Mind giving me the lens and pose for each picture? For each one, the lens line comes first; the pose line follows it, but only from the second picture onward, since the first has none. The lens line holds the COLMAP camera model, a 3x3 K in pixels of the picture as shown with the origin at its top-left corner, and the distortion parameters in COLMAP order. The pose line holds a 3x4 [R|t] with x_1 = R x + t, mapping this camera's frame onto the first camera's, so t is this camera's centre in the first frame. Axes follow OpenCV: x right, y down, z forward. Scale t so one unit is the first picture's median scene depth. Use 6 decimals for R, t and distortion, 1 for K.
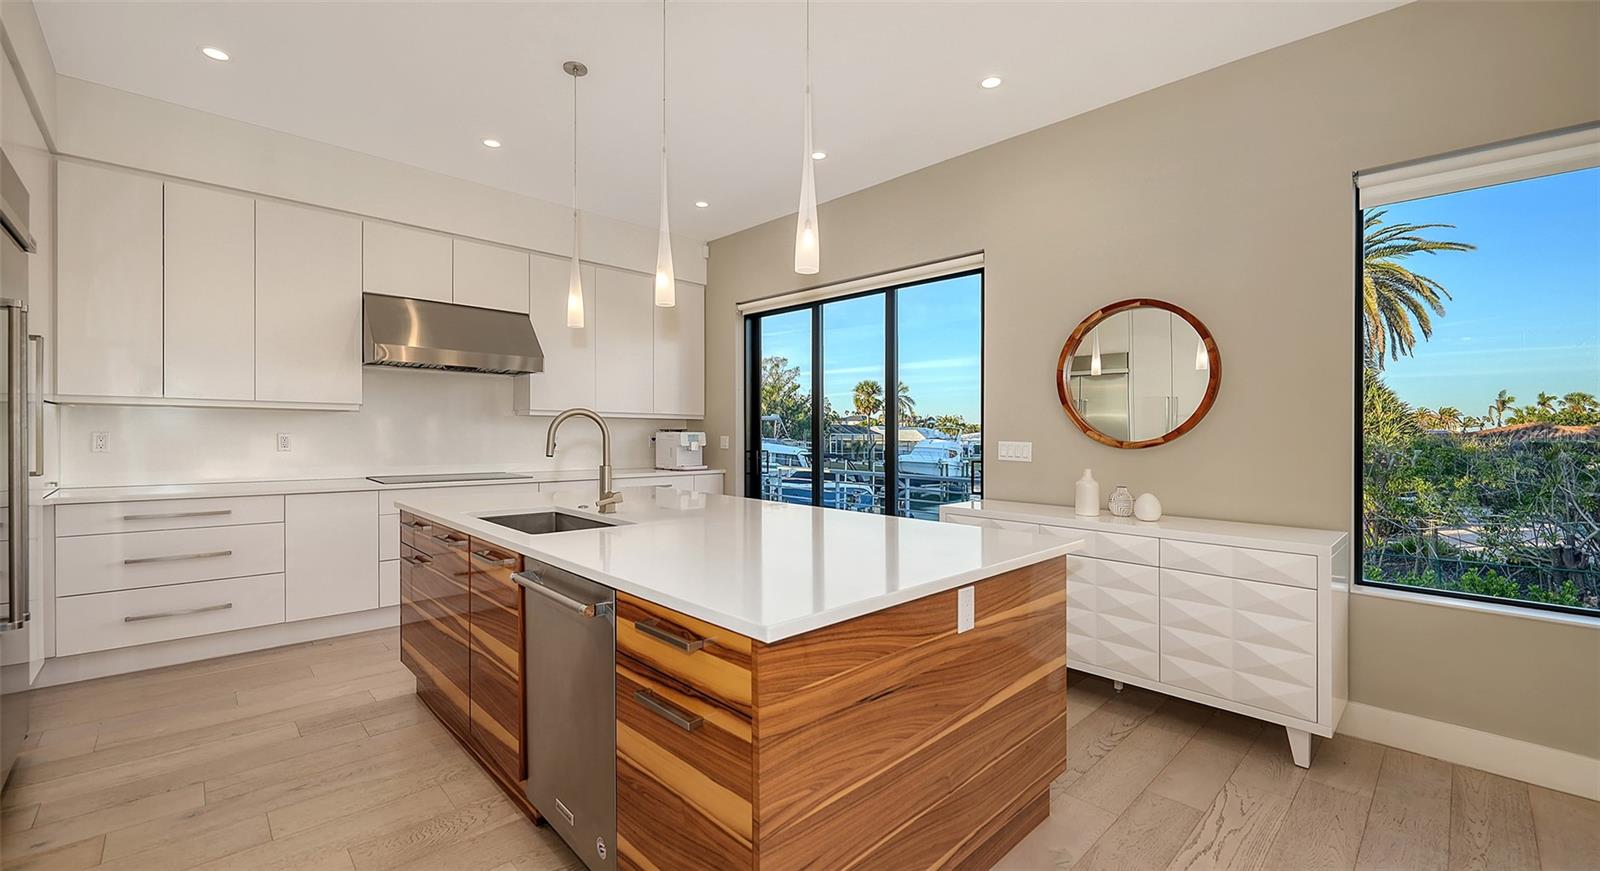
lens RADIAL K [[657.9, 0, 811.2], [0, 657.9, 445.8], [0, 0, 1]] dist [-0.002176, -0.001112]
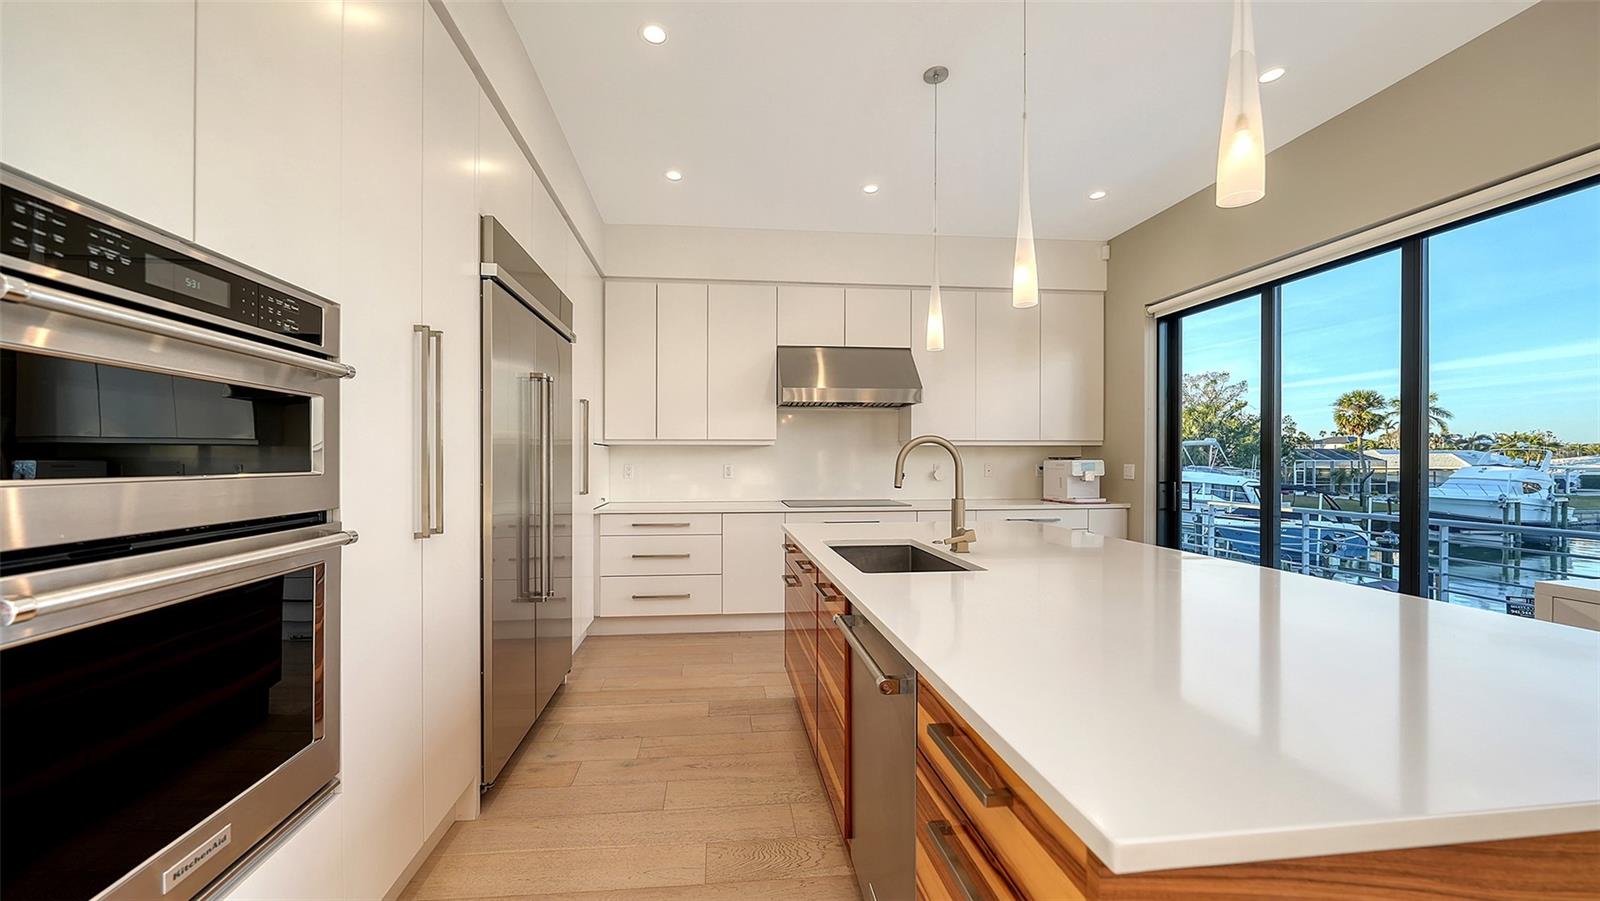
lens RADIAL K [[609.0, 0, 763.6], [0, 609.0, 472.7], [0, 0, 1]] dist [-0.007146, 0.000671]
pose [[0.770505, 0.002600, -0.637429, 0.005464], [-0.003751, 0.999993, -0.000454, -0.002122], [0.637423, 0.002741, 0.770509, 0.120282]]
